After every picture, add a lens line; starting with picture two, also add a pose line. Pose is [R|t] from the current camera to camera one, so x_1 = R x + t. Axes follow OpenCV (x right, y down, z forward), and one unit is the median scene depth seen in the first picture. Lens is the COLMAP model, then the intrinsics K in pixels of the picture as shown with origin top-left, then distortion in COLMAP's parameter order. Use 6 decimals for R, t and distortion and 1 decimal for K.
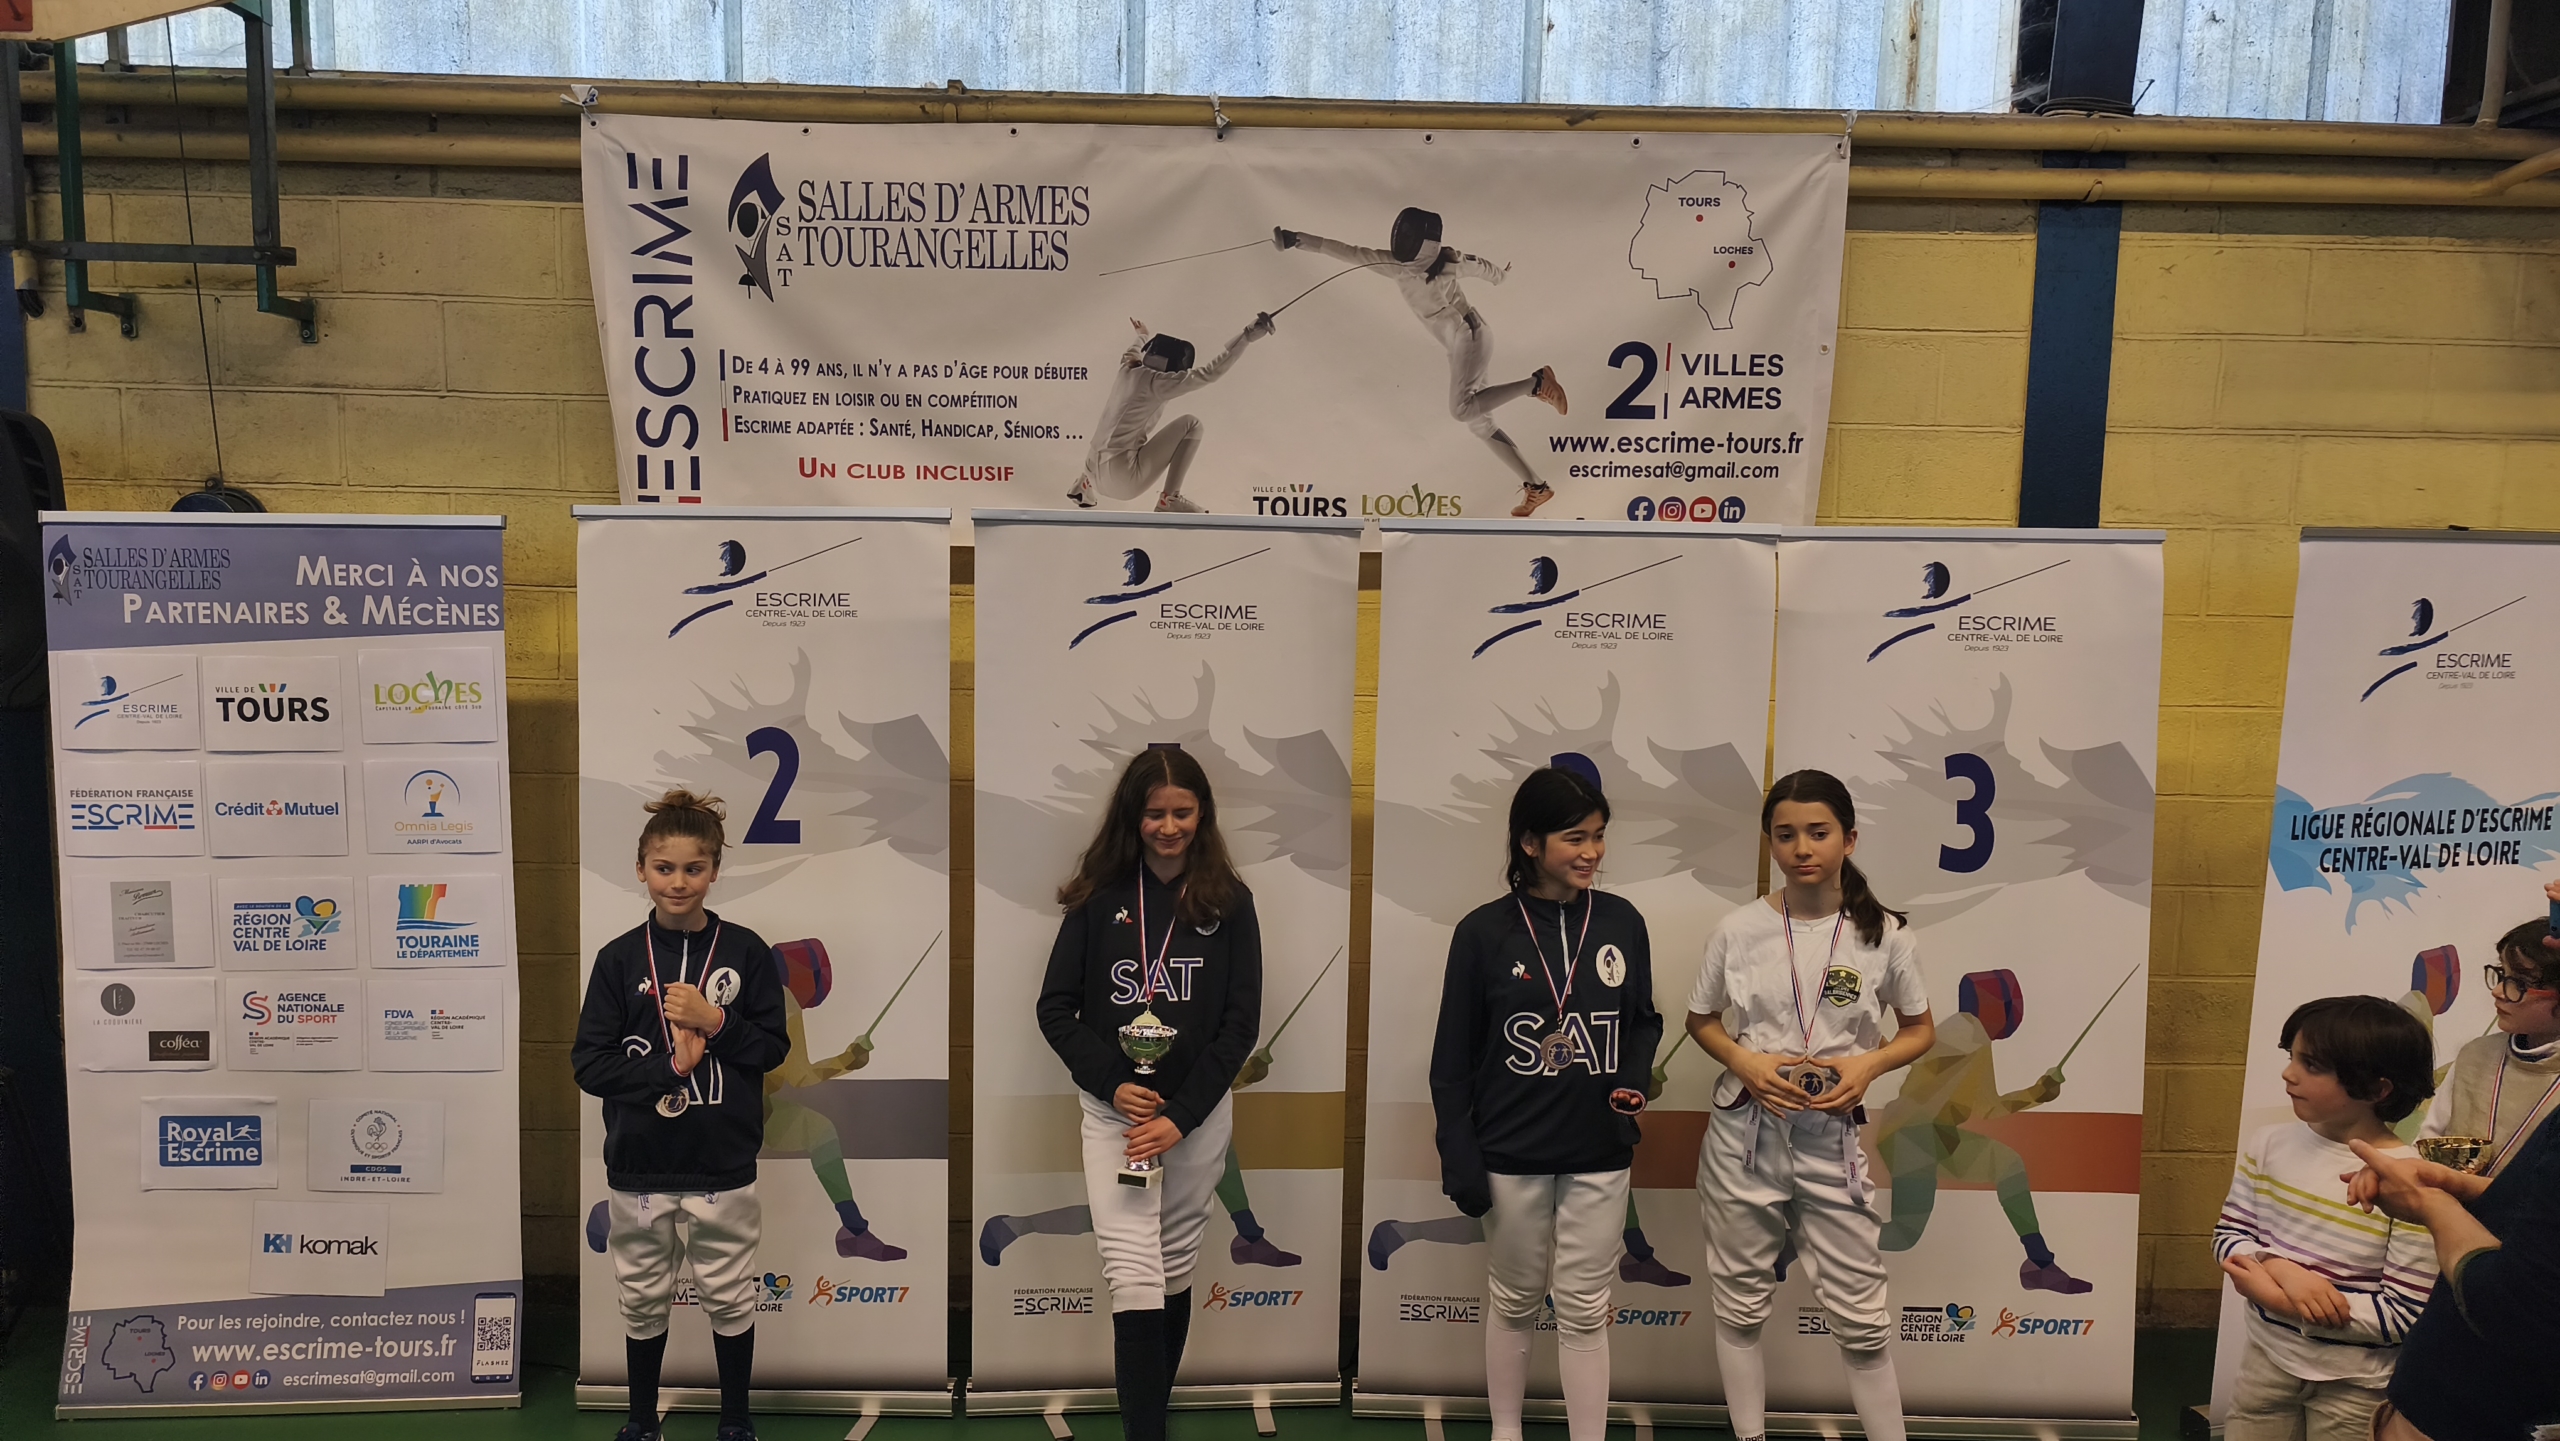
lens RADIAL K [[1783.5, 0, 1277.3], [0, 1783.5, 723.7], [0, 0, 1]] dist [0.026277, -0.036620]
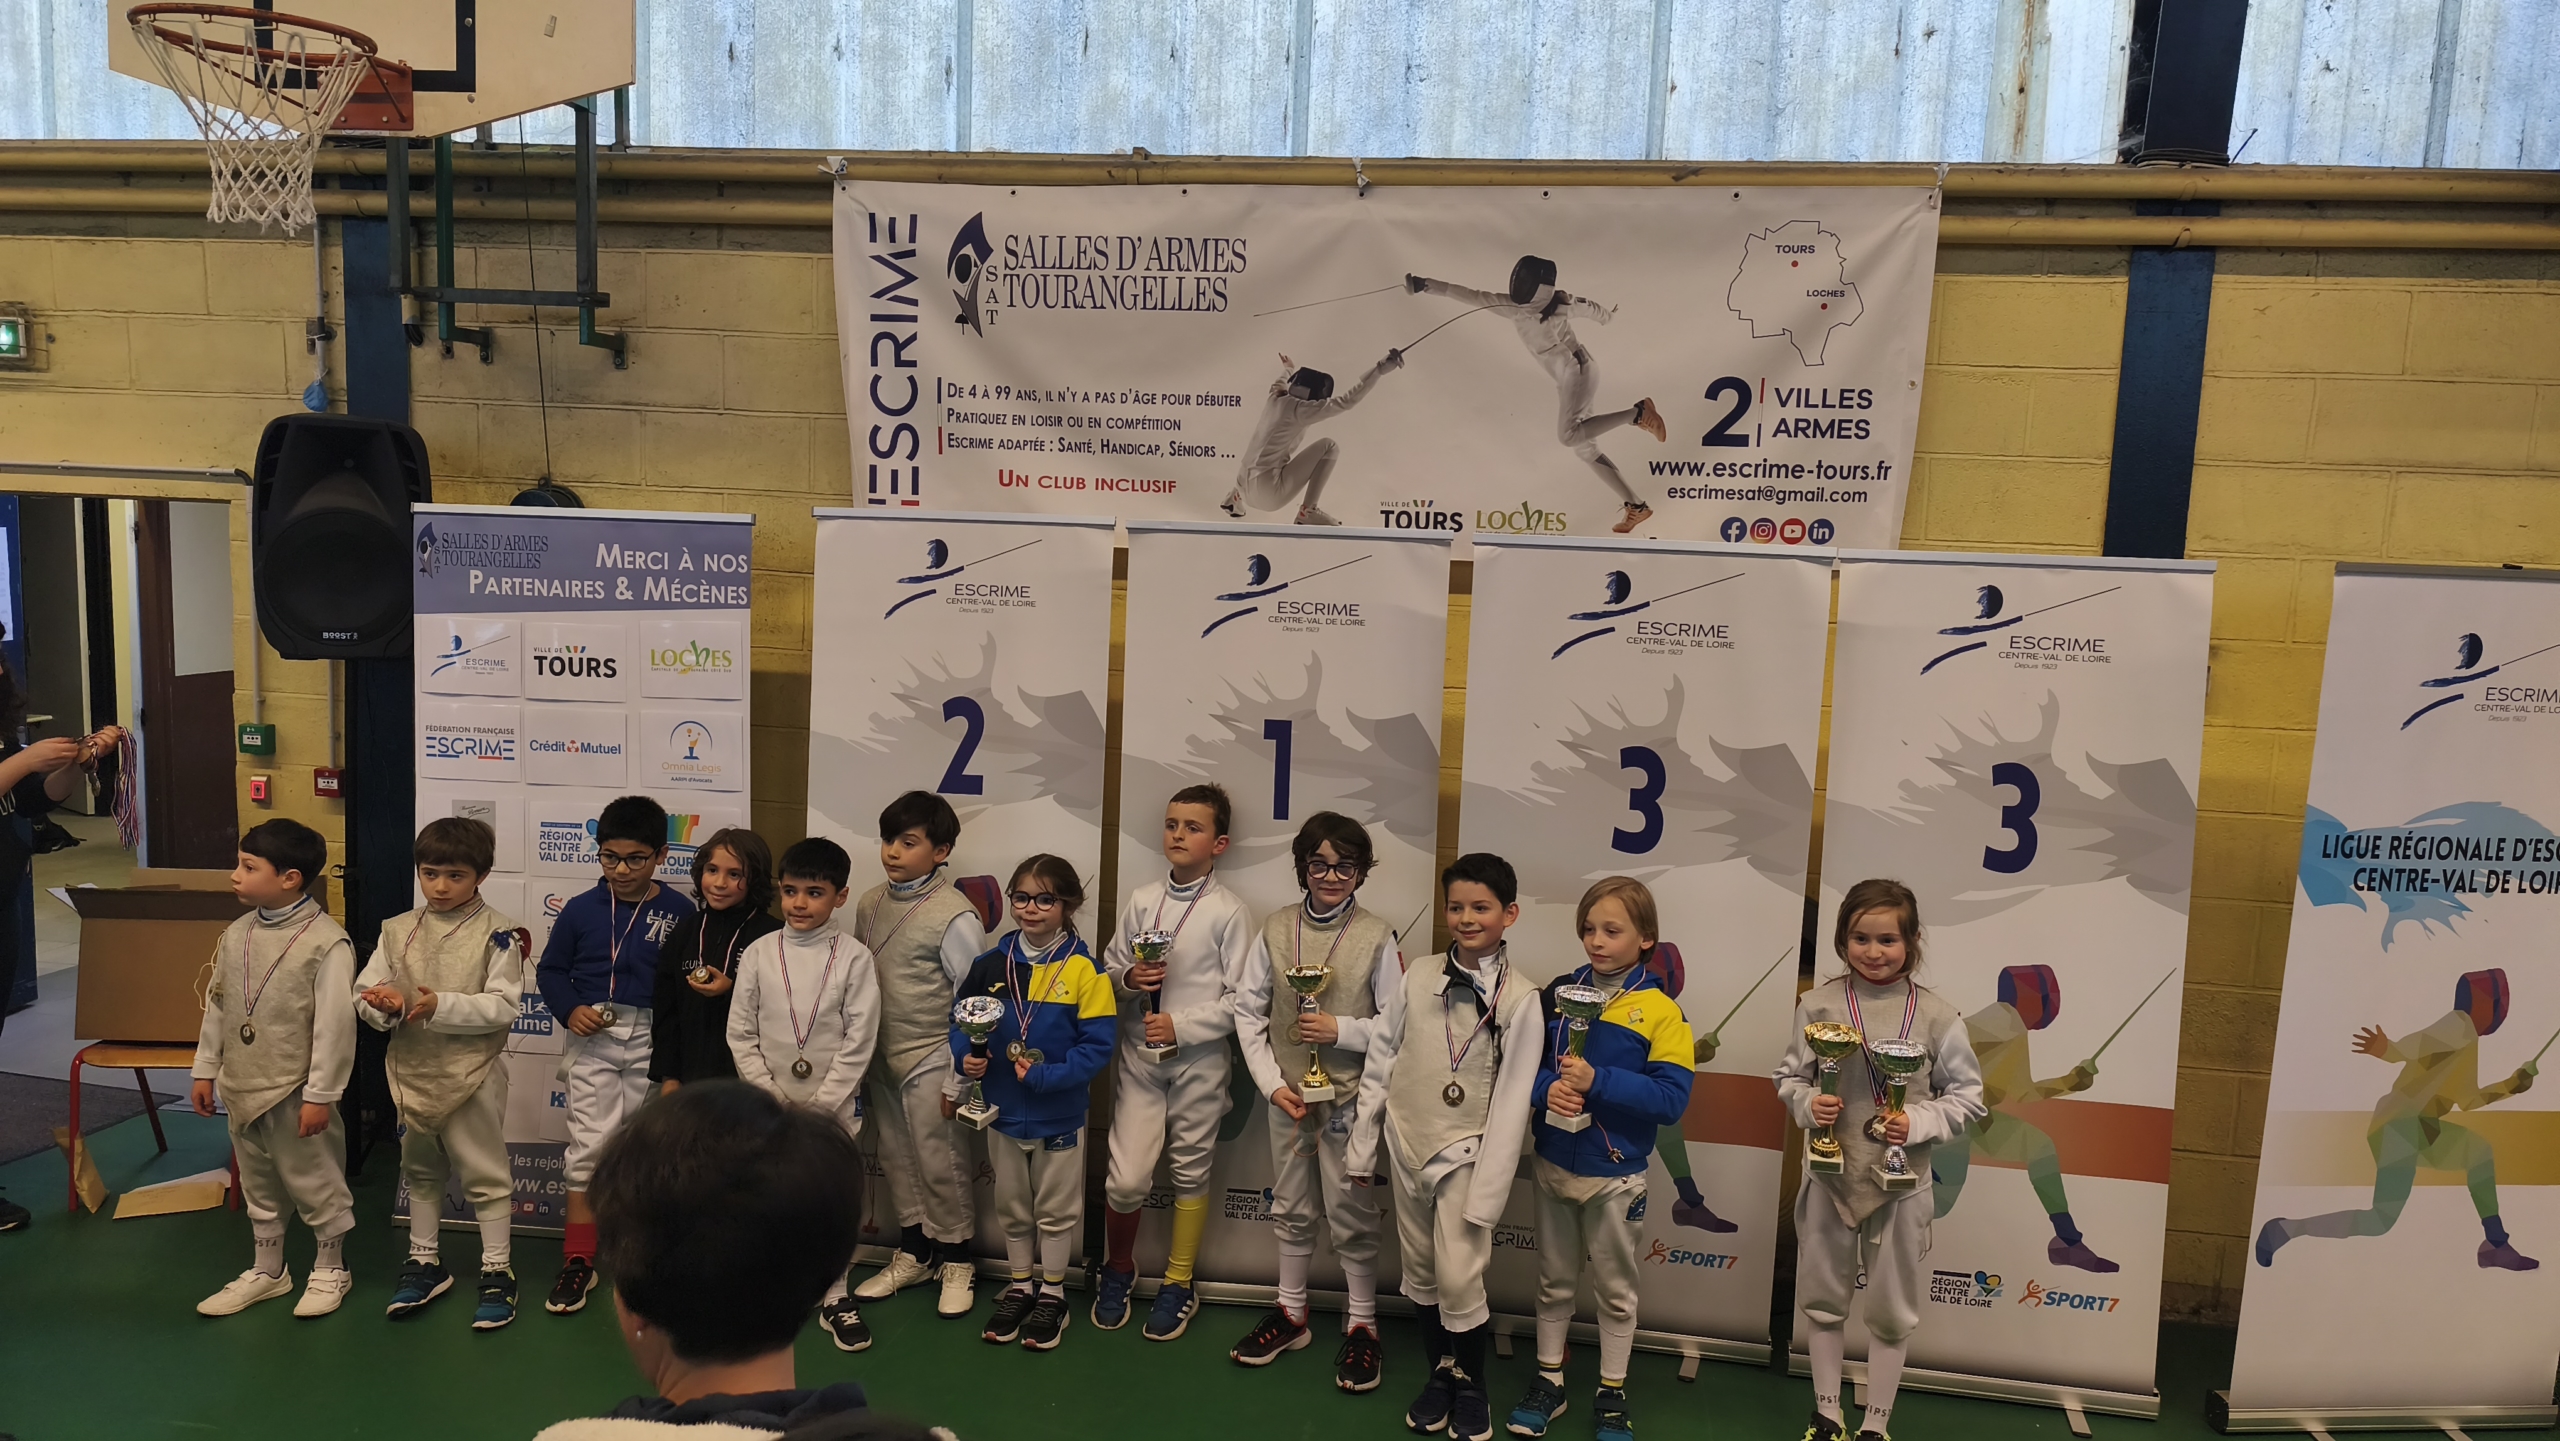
lens RADIAL K [[1783.5, 0, 1300.0], [0, 1783.5, 713.4], [0, 0, 1]] dist [0.026277, -0.036620]
pose [[0.985144, 0.039953, -0.167020, 0.133232], [-0.039793, 0.999199, 0.004307, -0.000845], [0.167058, 0.002403, 0.985944, -0.130258]]
